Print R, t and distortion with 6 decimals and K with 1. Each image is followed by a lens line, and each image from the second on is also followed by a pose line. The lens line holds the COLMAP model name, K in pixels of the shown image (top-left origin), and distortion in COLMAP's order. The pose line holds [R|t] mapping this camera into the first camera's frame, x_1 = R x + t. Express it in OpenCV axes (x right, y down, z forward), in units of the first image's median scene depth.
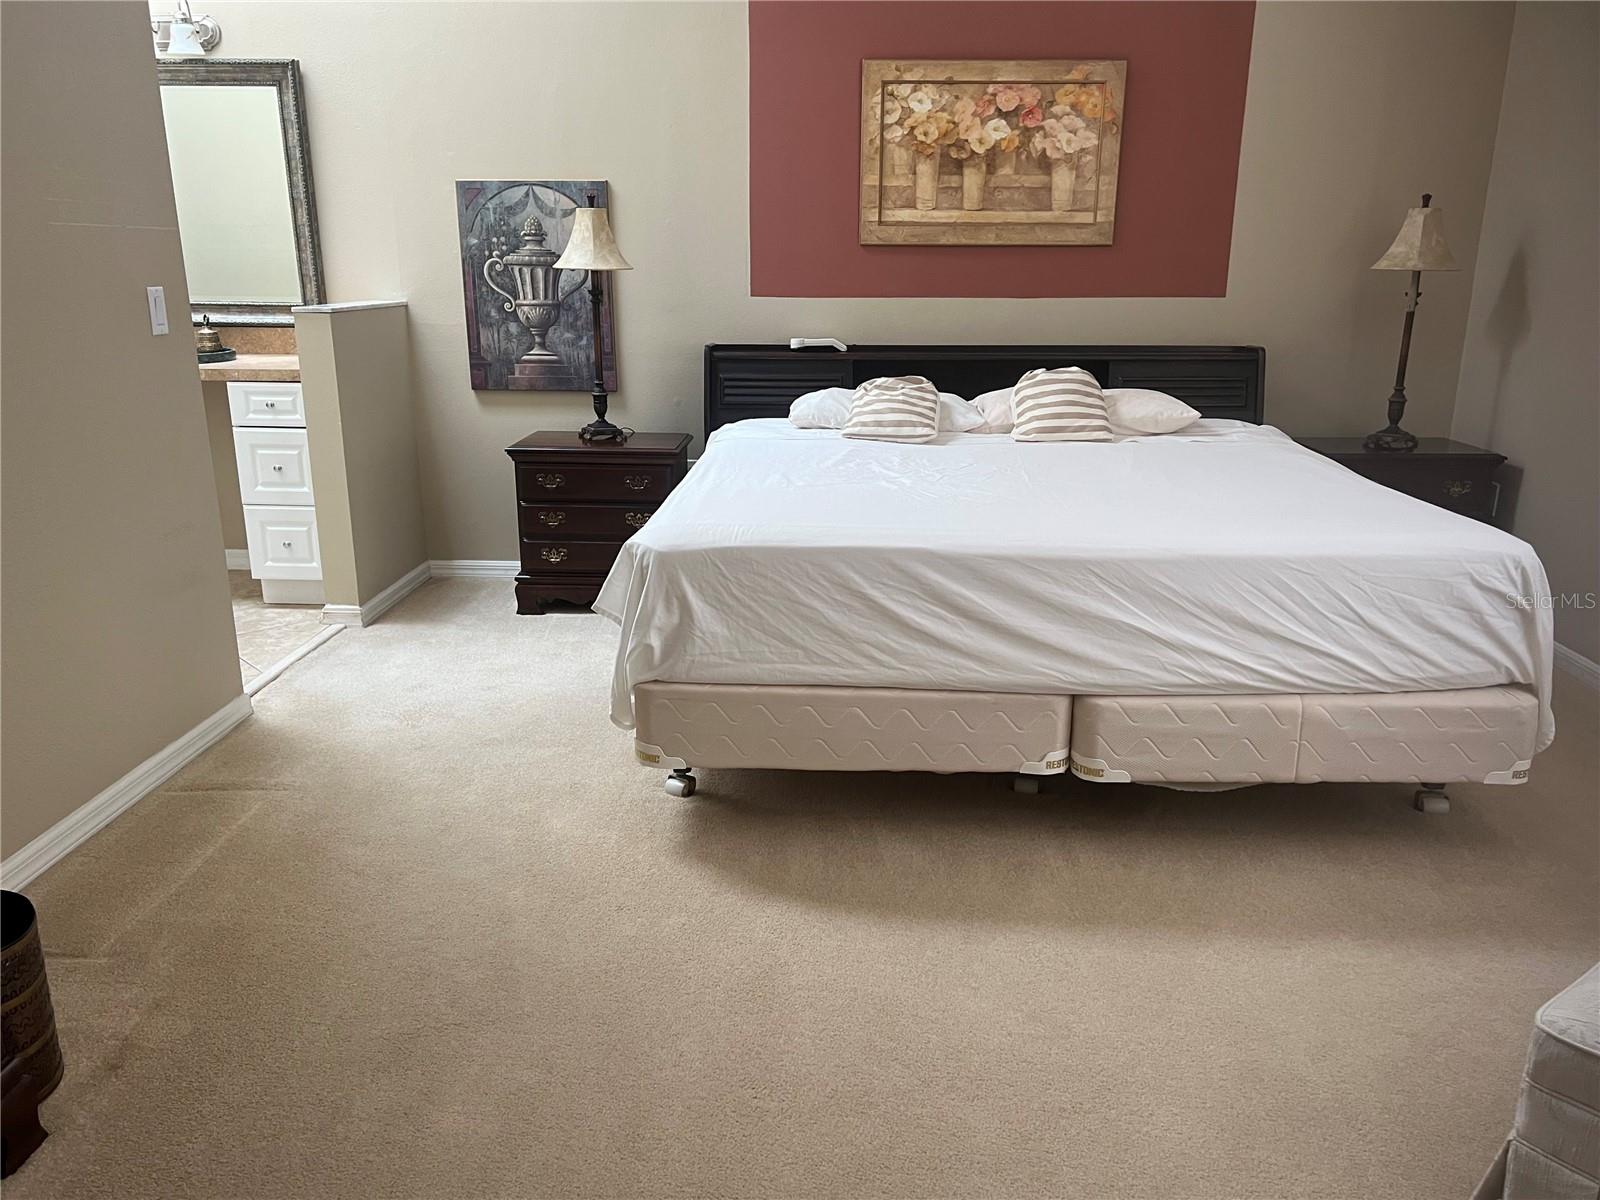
lens RADIAL K [[1199.8, 0, 799.8], [0, 1199.8, 603.0], [0, 0, 1]] dist [0.051356, 0.002831]
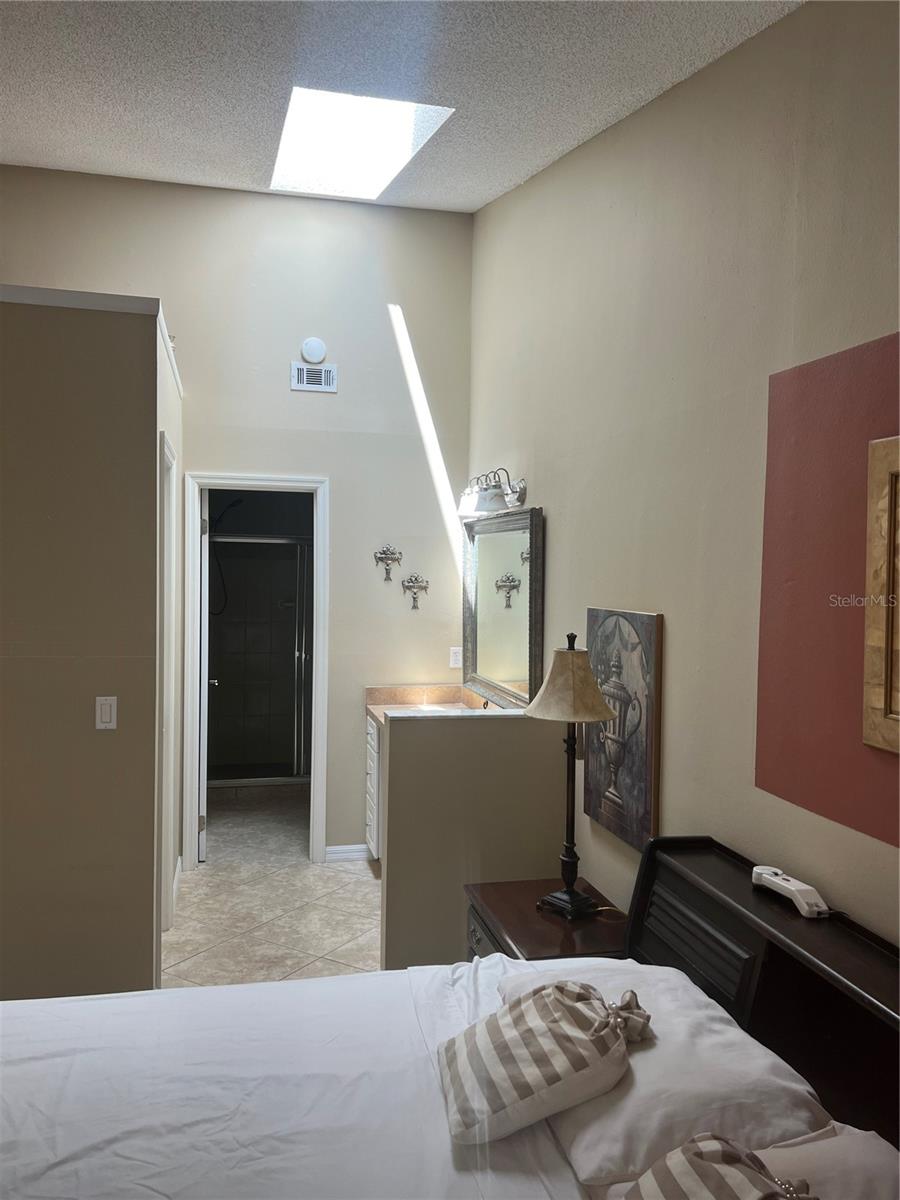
lens RADIAL K [[899.8, 0, 450.0], [0, 899.8, 595.9], [0, 0, 1]] dist [0.051356, 0.002831]
pose [[0.283319, 0.027510, -0.958631, 0.395397], [-0.272610, 0.960664, -0.053000, -0.285715], [0.919464, 0.276348, 0.279674, 0.679295]]
